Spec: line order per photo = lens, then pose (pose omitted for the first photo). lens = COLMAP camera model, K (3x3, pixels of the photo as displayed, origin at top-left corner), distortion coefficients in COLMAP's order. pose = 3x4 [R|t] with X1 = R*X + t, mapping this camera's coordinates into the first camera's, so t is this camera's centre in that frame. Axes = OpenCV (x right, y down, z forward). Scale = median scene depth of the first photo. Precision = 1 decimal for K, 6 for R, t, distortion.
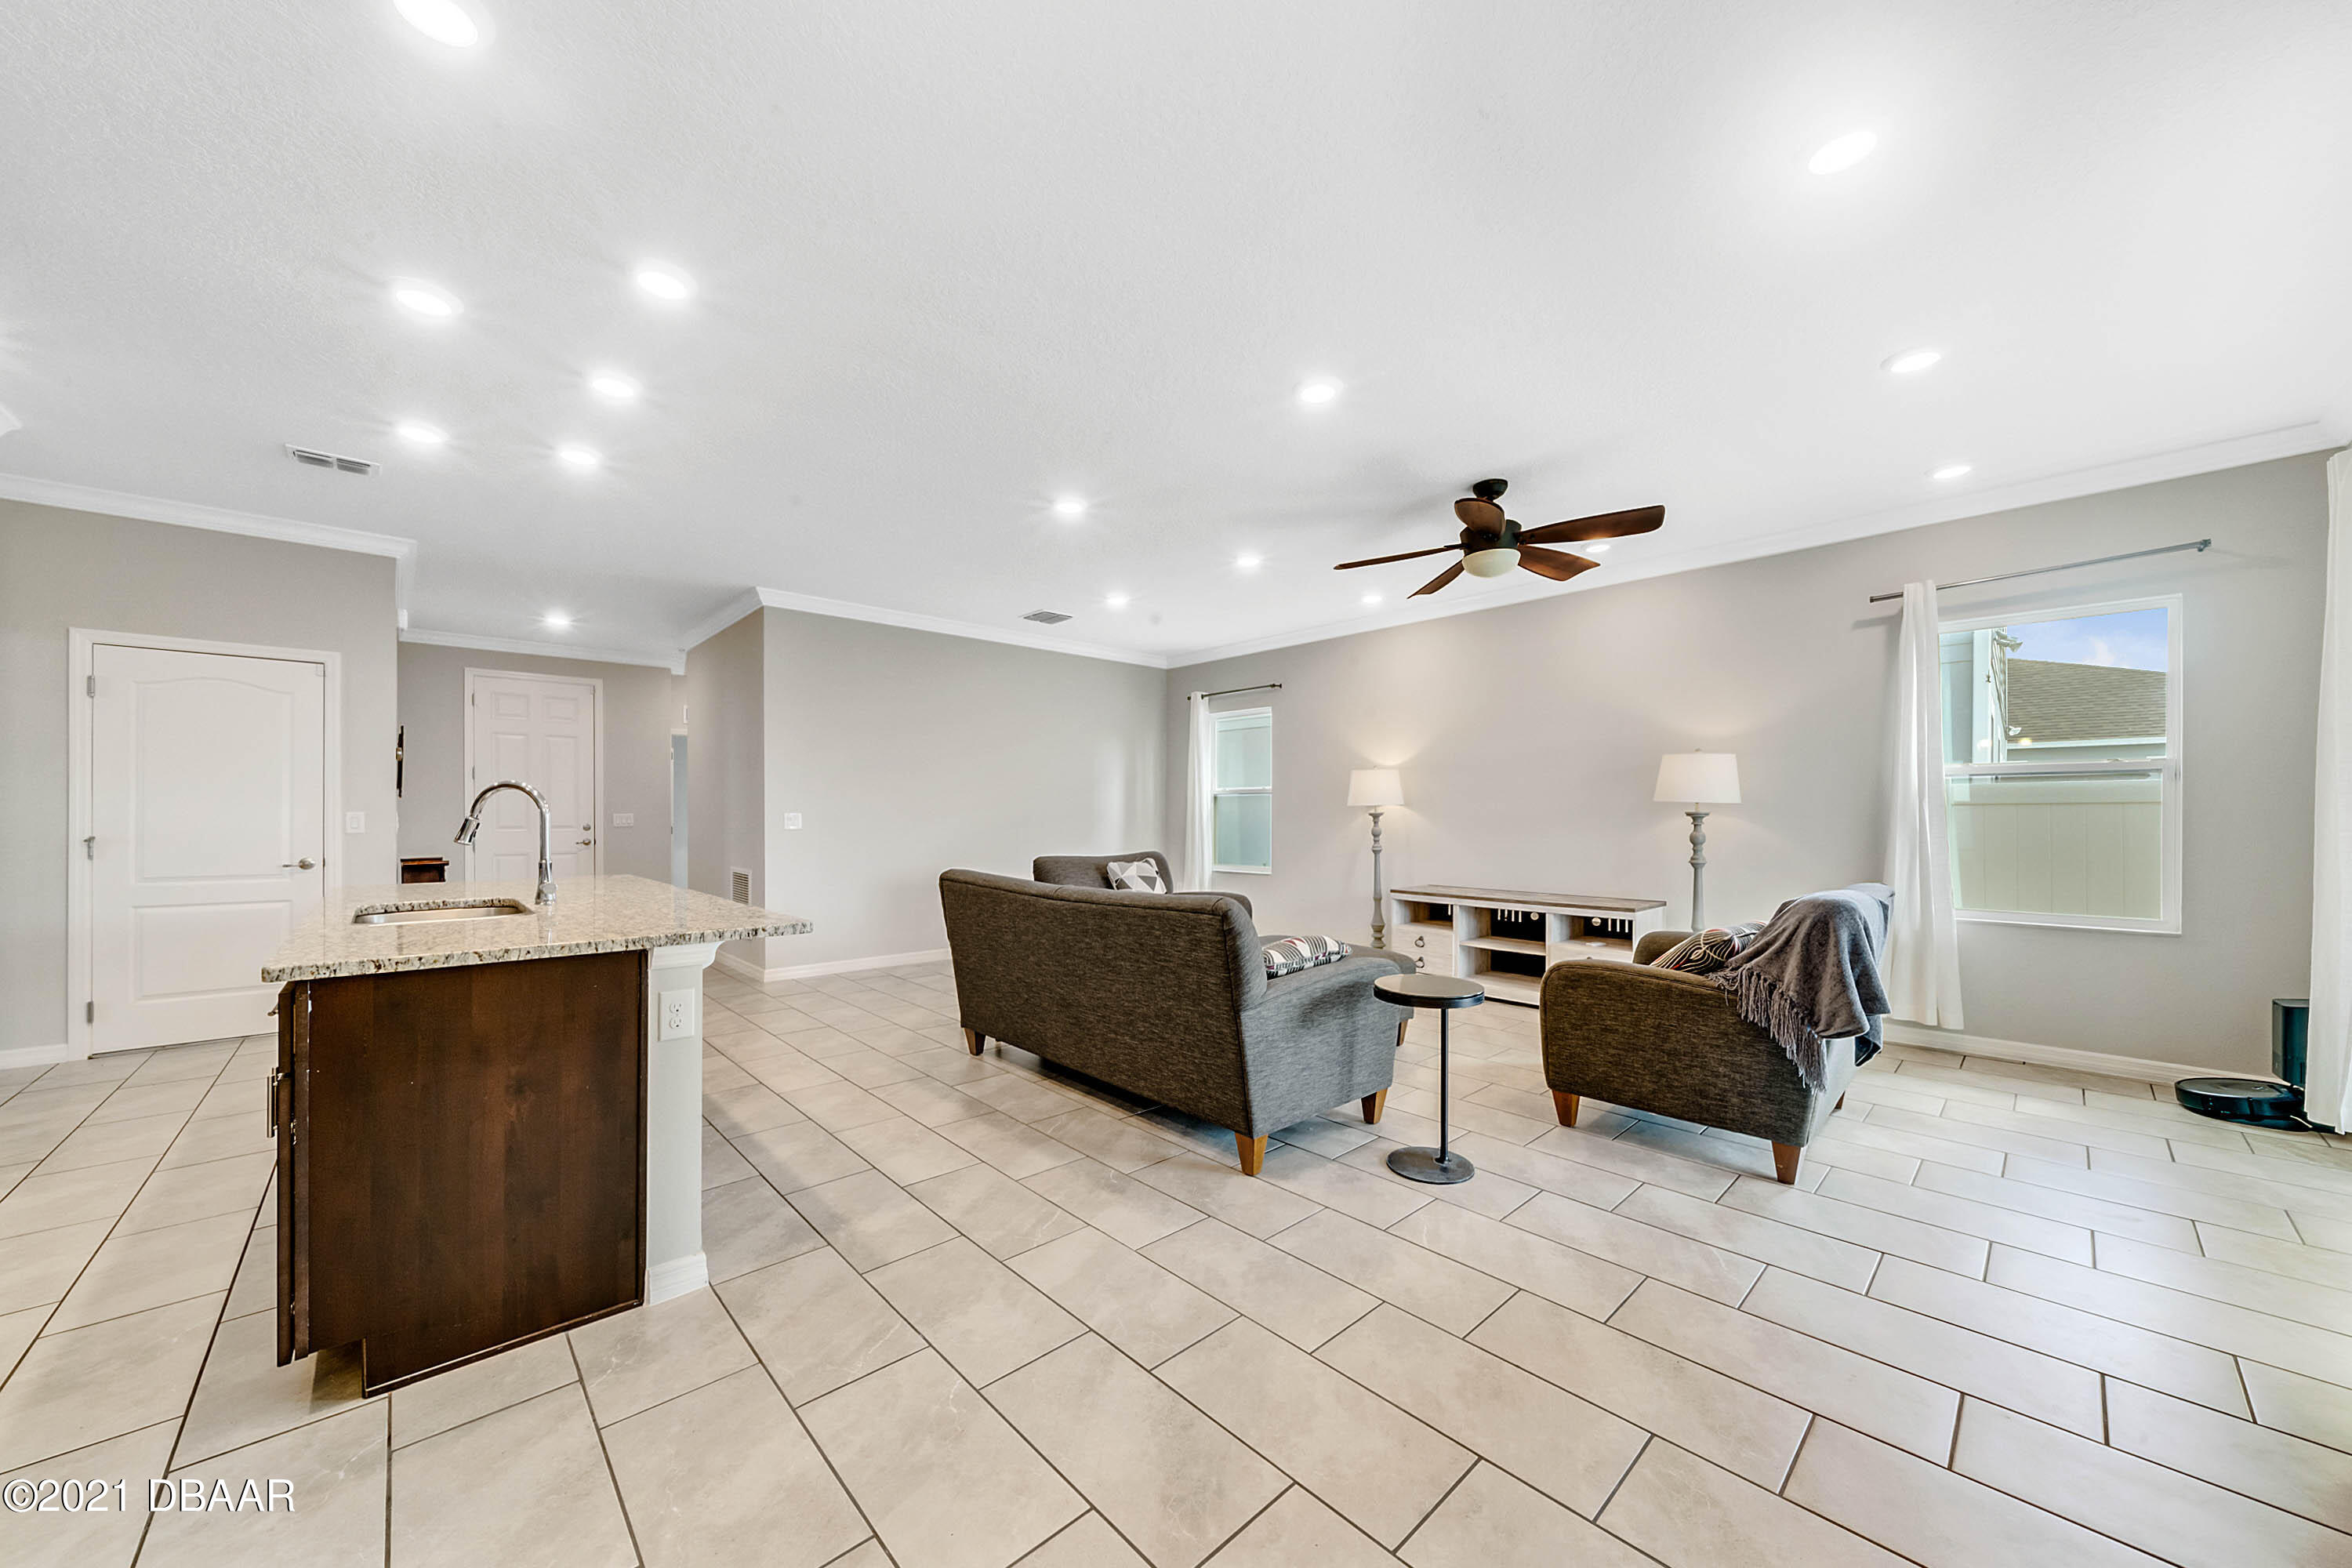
lens RADIAL K [[849.5, 0, 1169.2], [0, 849.5, 816.3], [0, 0, 1]] dist [0.002364, 0.000282]
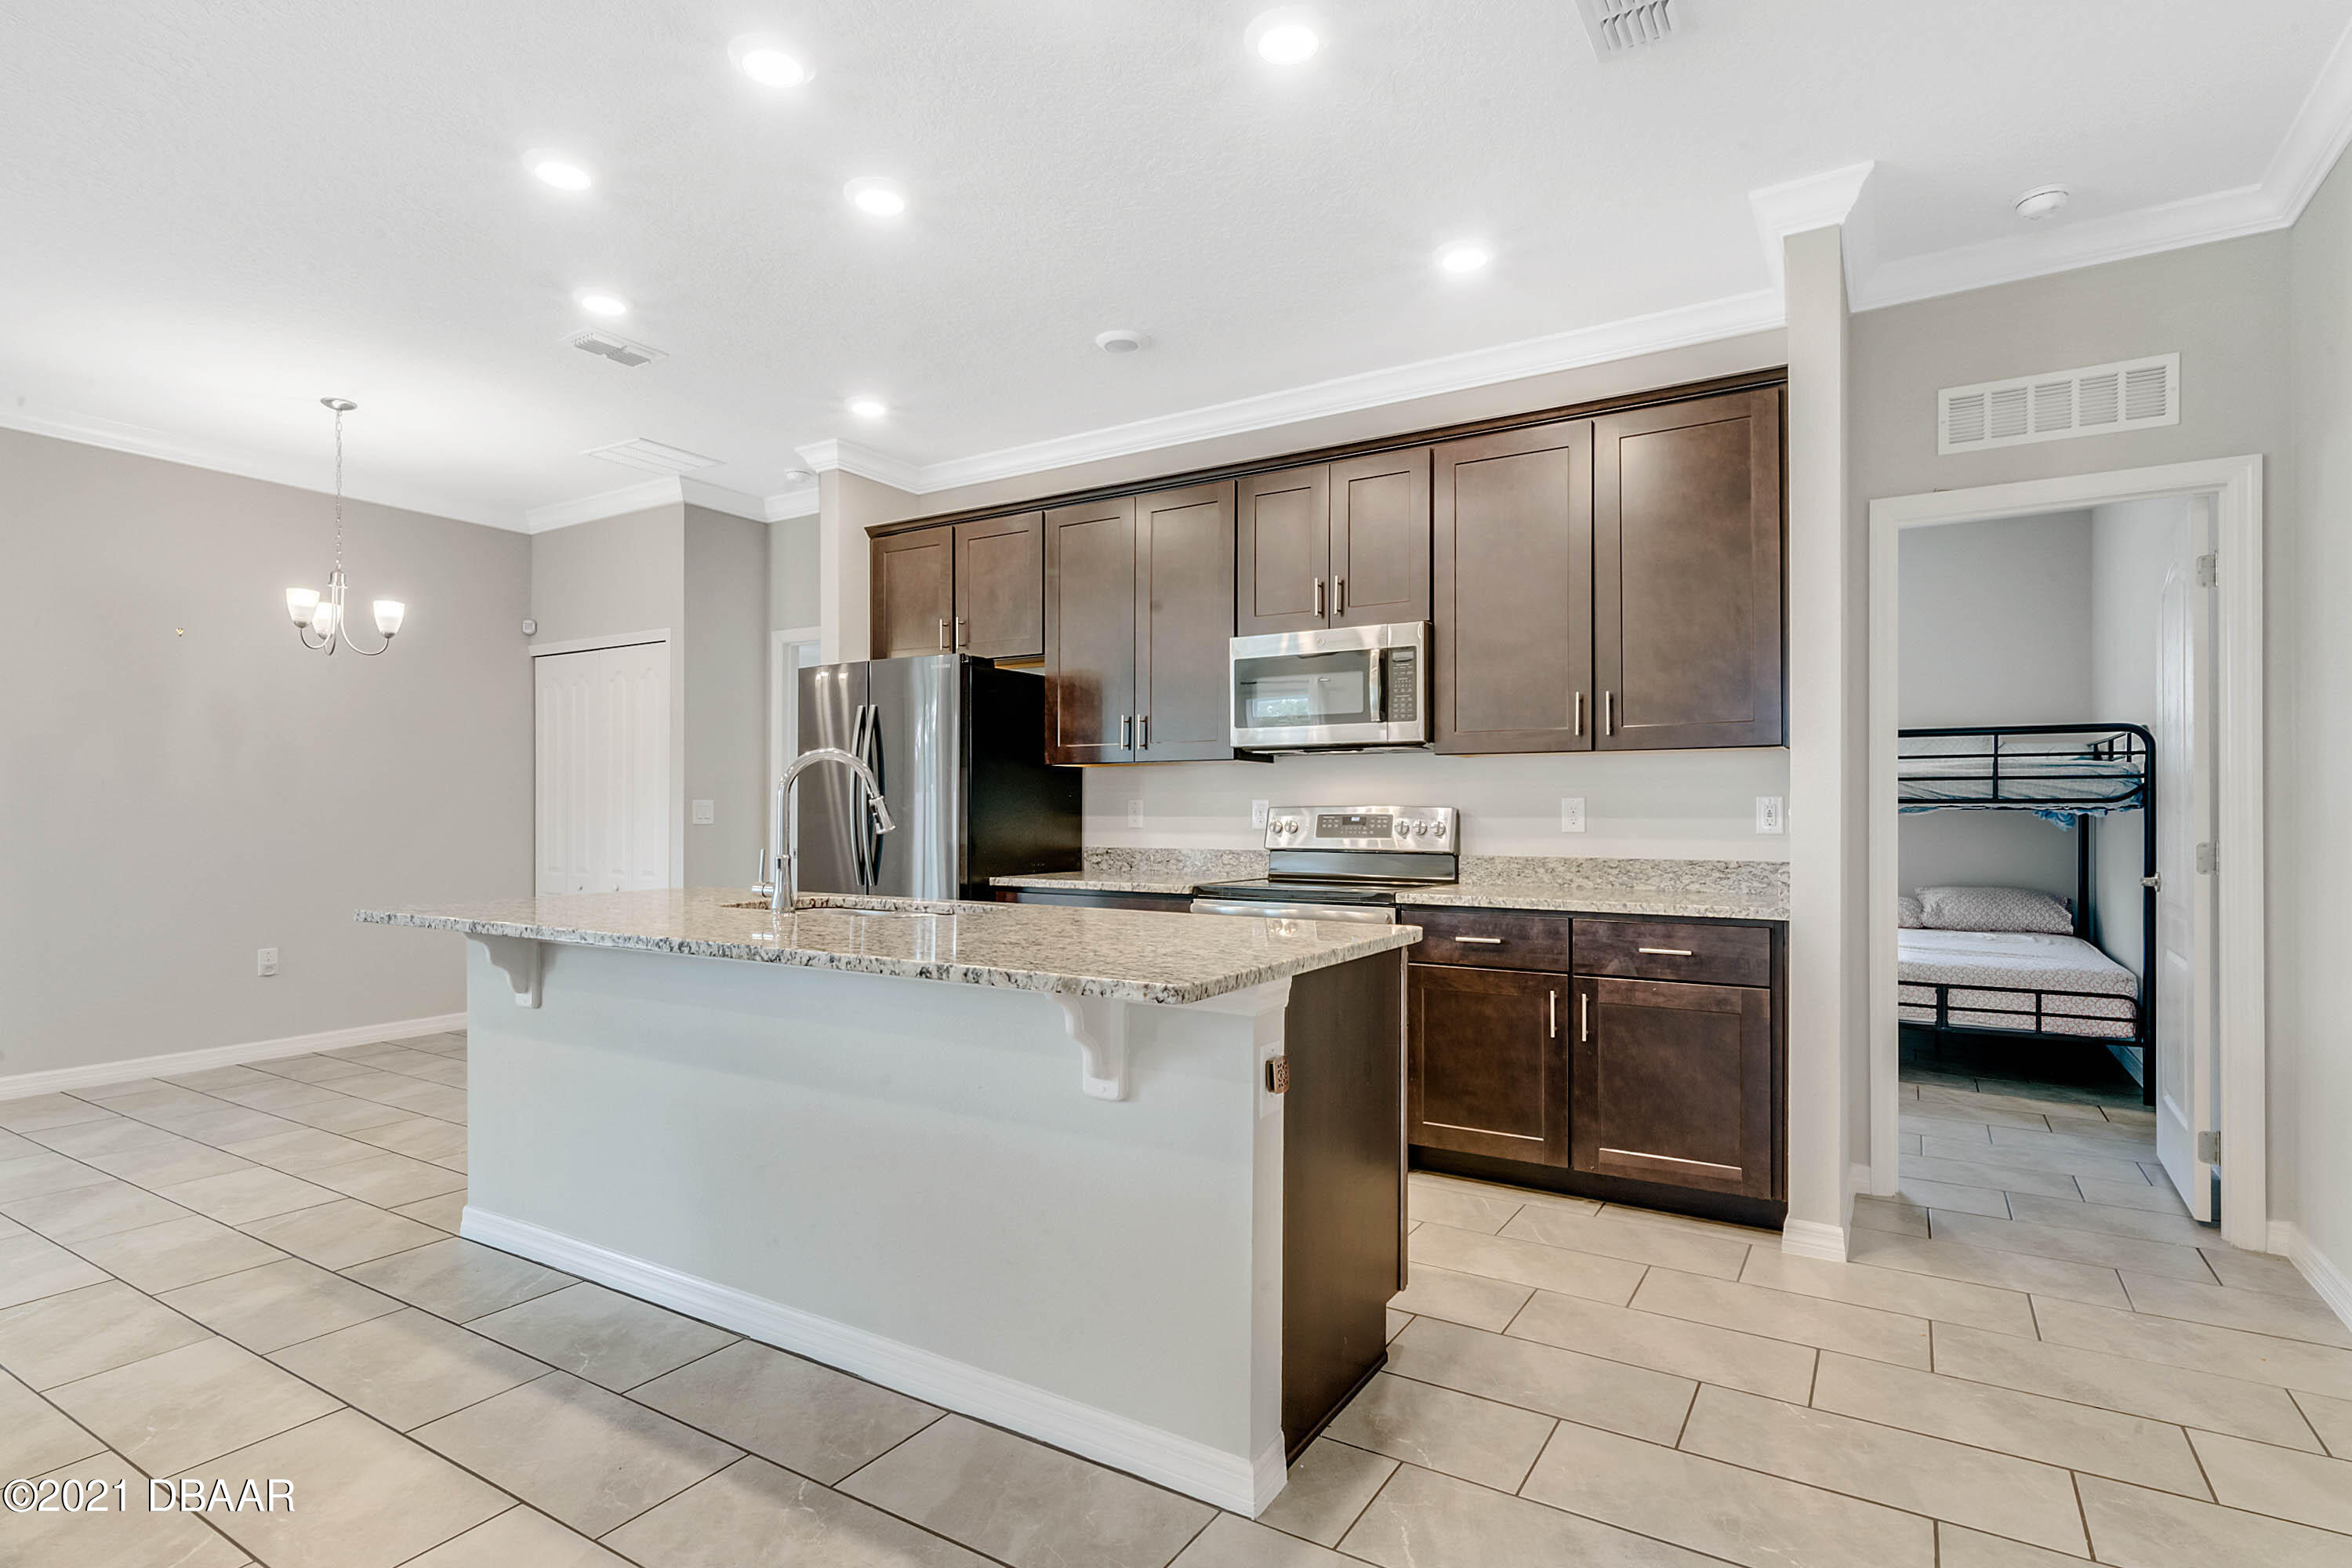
lens RADIAL K [[1157.6, 0, 1198.5], [0, 1157.6, 829.9], [0, 0, 1]] dist [-0.002542, -0.000468]
pose [[-0.956633, 0.006993, -0.291212, -0.599899], [0.000904, 0.999778, 0.021040, 0.004804], [0.291295, 0.019864, -0.956427, 1.577816]]
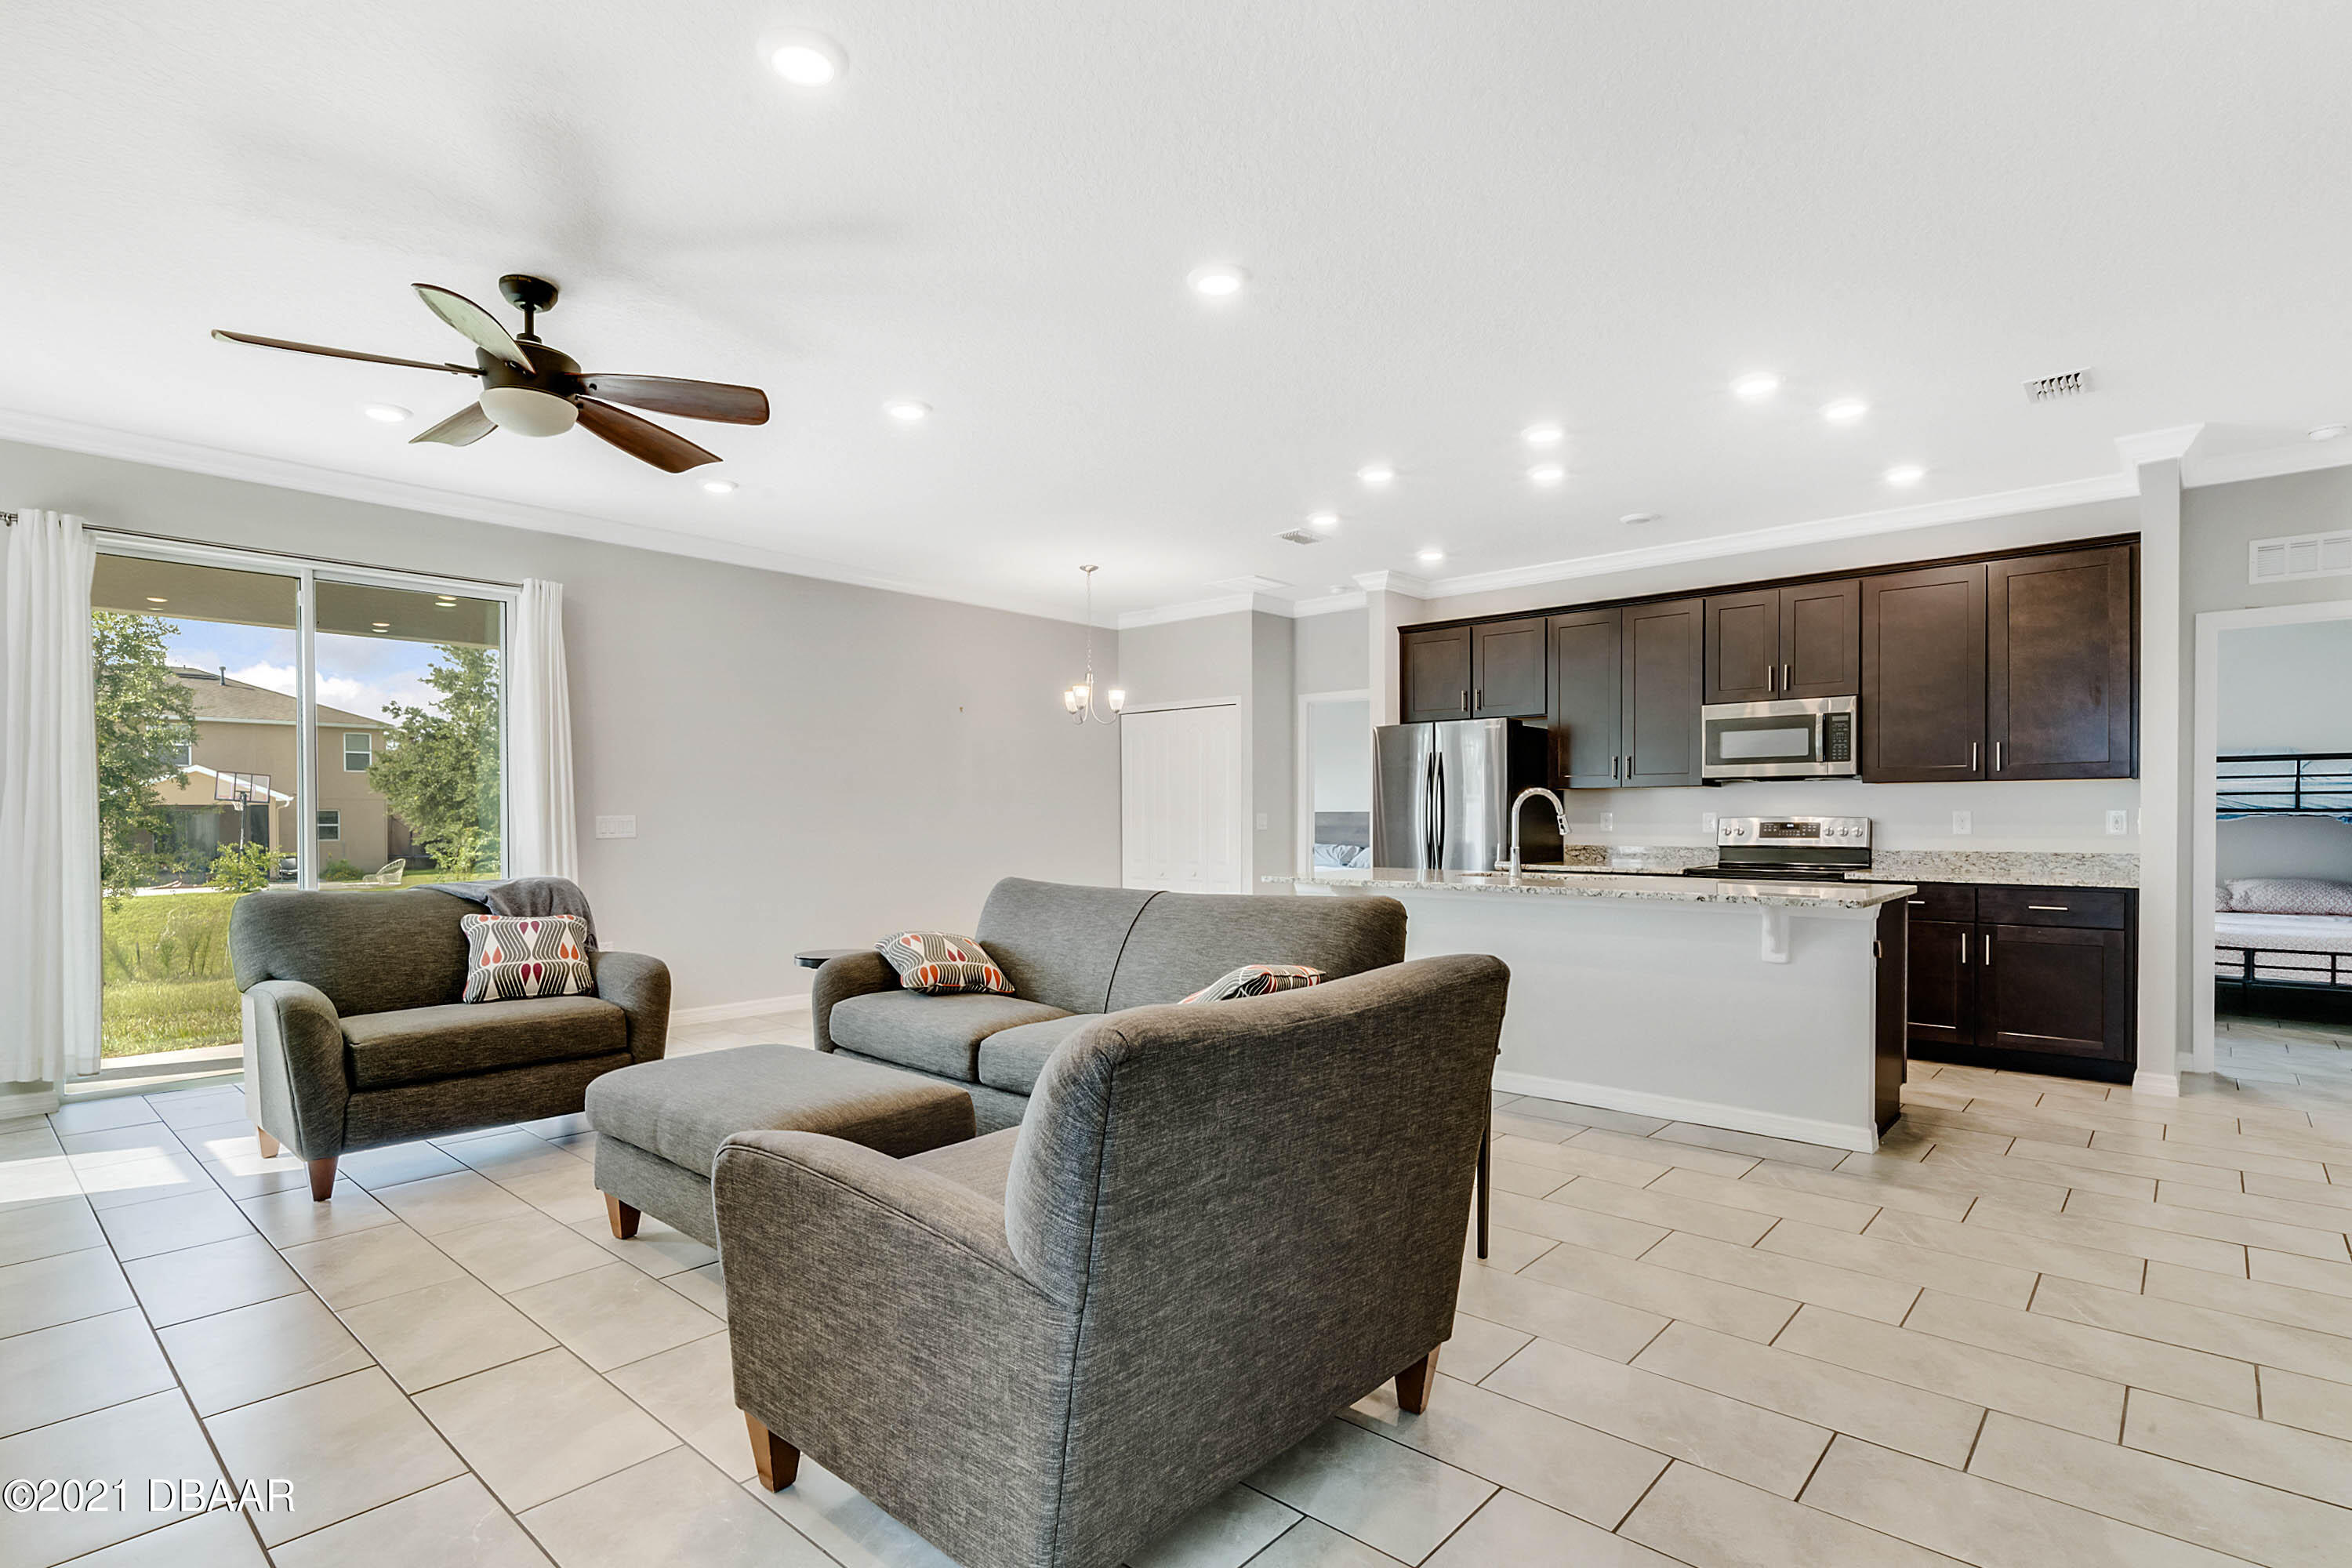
lens RADIAL K [[1157.6, 0, 1143.9], [0, 1157.6, 846.8], [0, 0, 1]] dist [-0.002542, -0.000468]
pose [[-0.994809, 0.009887, -0.101281, 0.052163], [0.006720, 0.999479, 0.031566, -0.010842], [0.101541, 0.030722, -0.994357, 2.135228]]
